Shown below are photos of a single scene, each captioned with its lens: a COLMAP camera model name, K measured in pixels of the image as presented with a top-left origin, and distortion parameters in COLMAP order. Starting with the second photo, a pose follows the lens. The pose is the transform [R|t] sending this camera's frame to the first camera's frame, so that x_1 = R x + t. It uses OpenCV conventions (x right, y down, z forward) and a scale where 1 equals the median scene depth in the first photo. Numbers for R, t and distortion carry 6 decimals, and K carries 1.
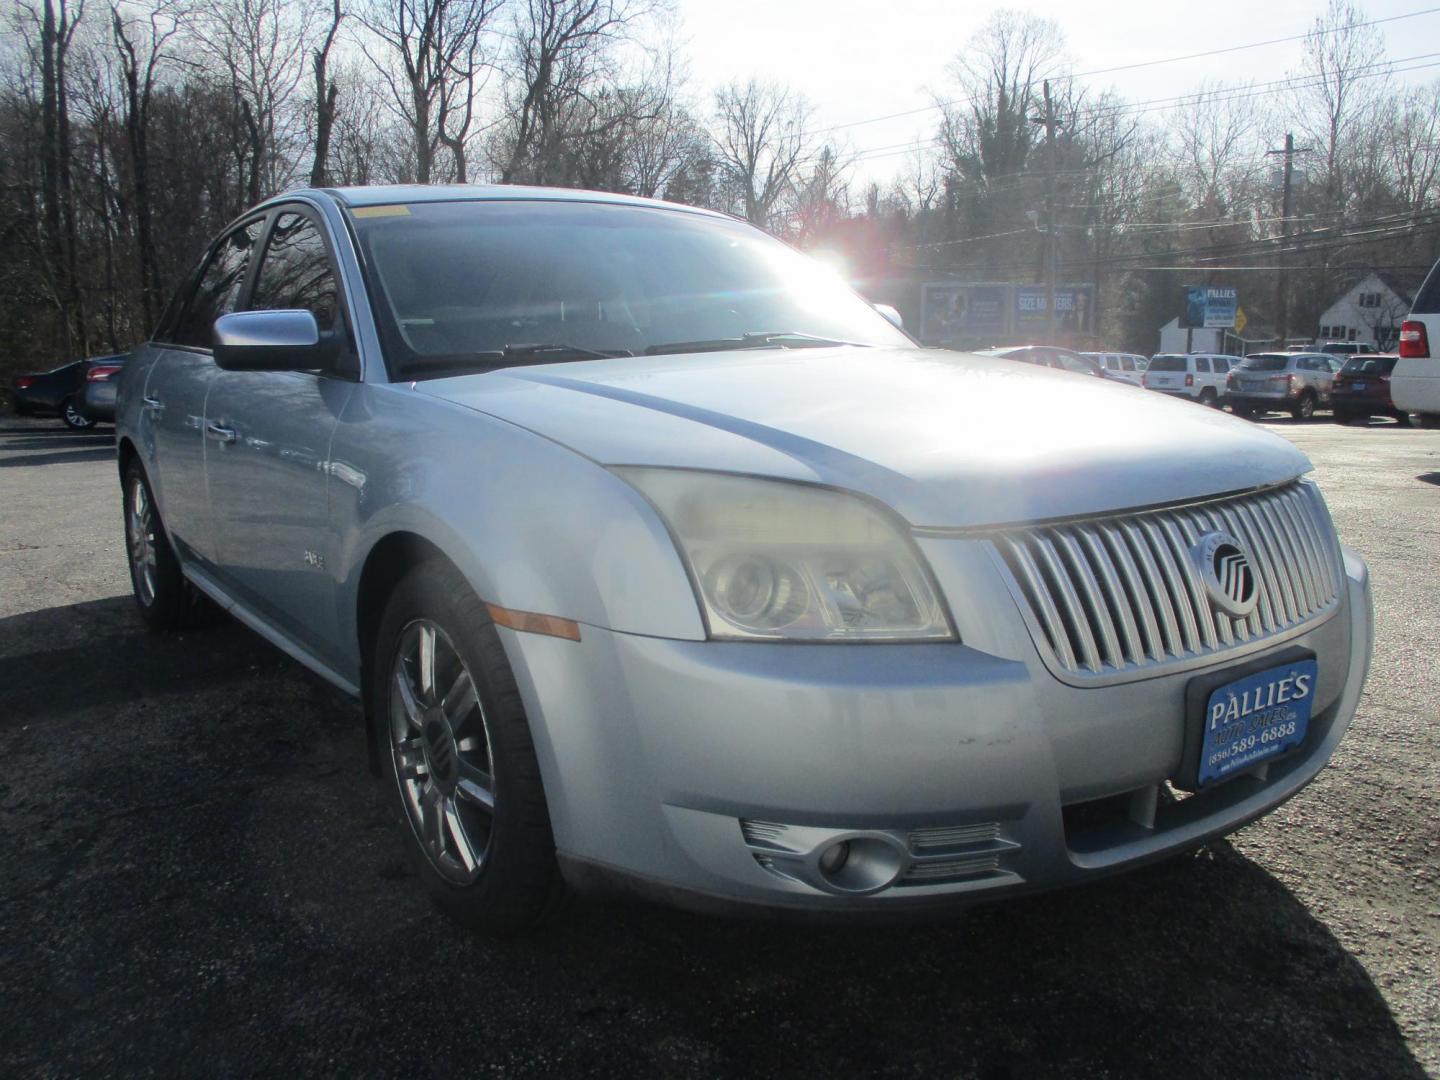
lens RADIAL K [[1181.9, 0, 708.7], [0, 1181.9, 540.8], [0, 0, 1]] dist [-0.029215, -0.000582]
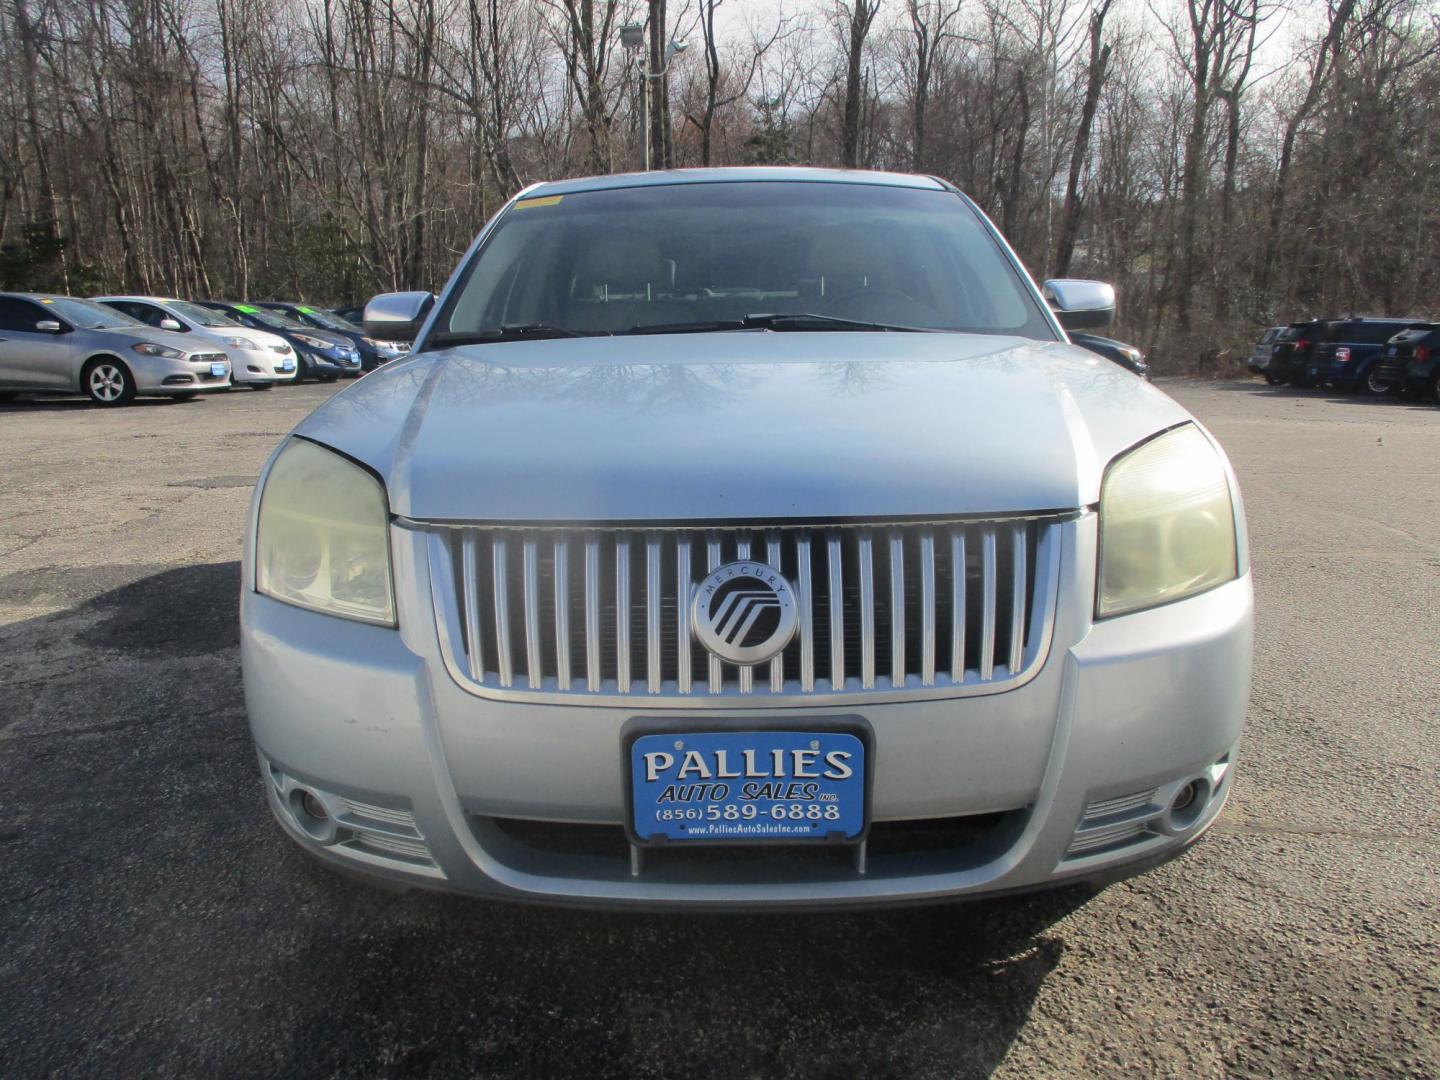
lens RADIAL K [[1185.6, 0, 712.9], [0, 1185.6, 549.9], [0, 0, 1]] dist [-0.064199, 0.010582]
pose [[0.807499, 0.122090, -0.577095, 0.890654], [-0.099714, 0.992519, 0.070451, -0.072220], [0.581379, 0.000655, 0.813632, 0.283659]]
